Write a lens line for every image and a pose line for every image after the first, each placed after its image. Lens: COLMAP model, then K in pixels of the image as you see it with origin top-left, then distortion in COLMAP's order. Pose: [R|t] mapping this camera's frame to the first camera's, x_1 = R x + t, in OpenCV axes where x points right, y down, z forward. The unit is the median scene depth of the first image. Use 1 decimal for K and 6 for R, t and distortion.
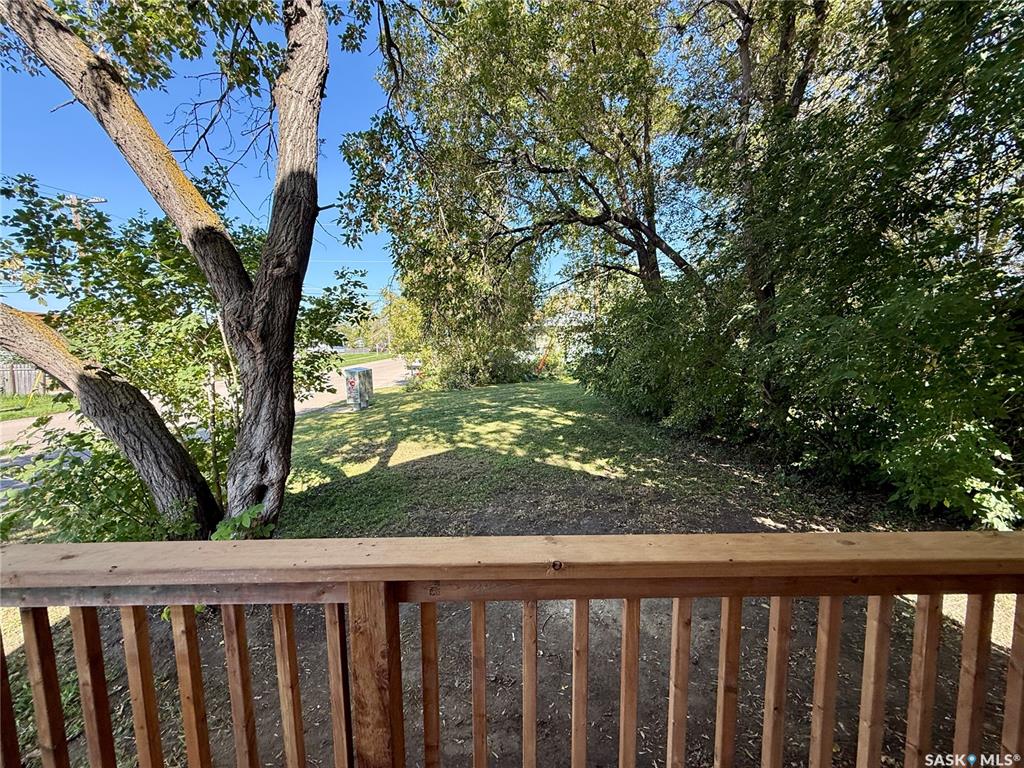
lens RADIAL K [[407.7, 0, 512.0], [0, 407.7, 384.0], [0, 0, 1]] dist [0.001520, 0.000469]
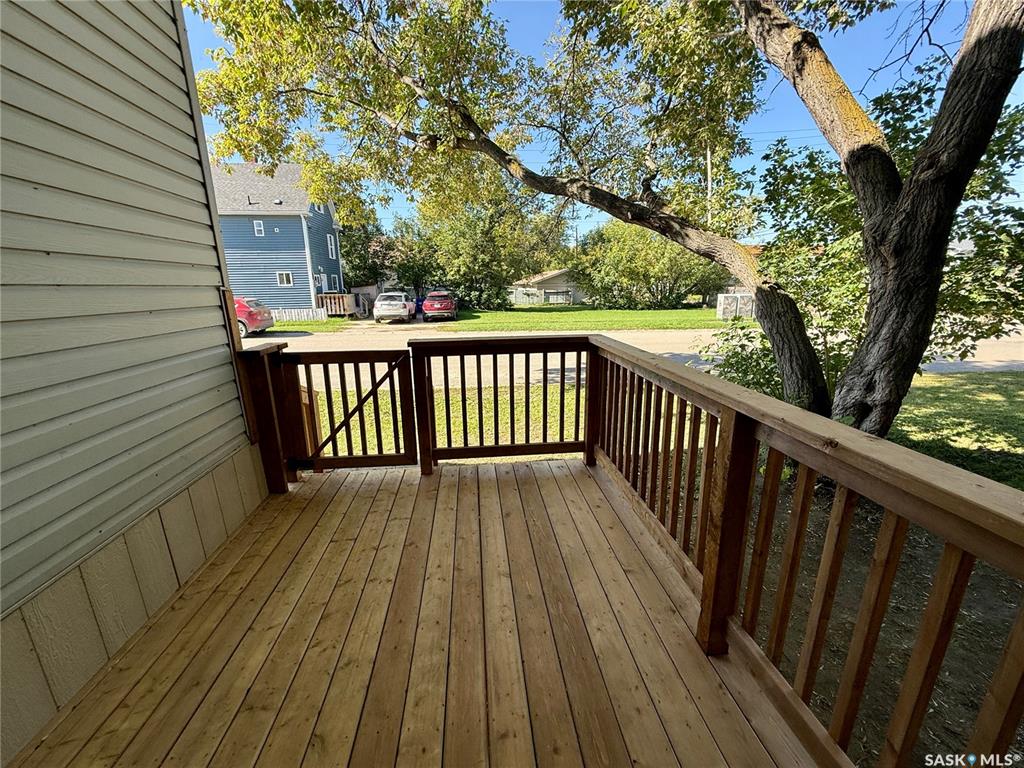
lens RADIAL K [[407.7, 0, 512.0], [0, 407.7, 384.0], [0, 0, 1]] dist [0.001520, 0.000469]
pose [[0.101833, 0.249152, -0.963096, 0.285560], [-0.078089, 0.967143, 0.241942, 0.024120], [0.991732, 0.050570, 0.117943, -0.003100]]
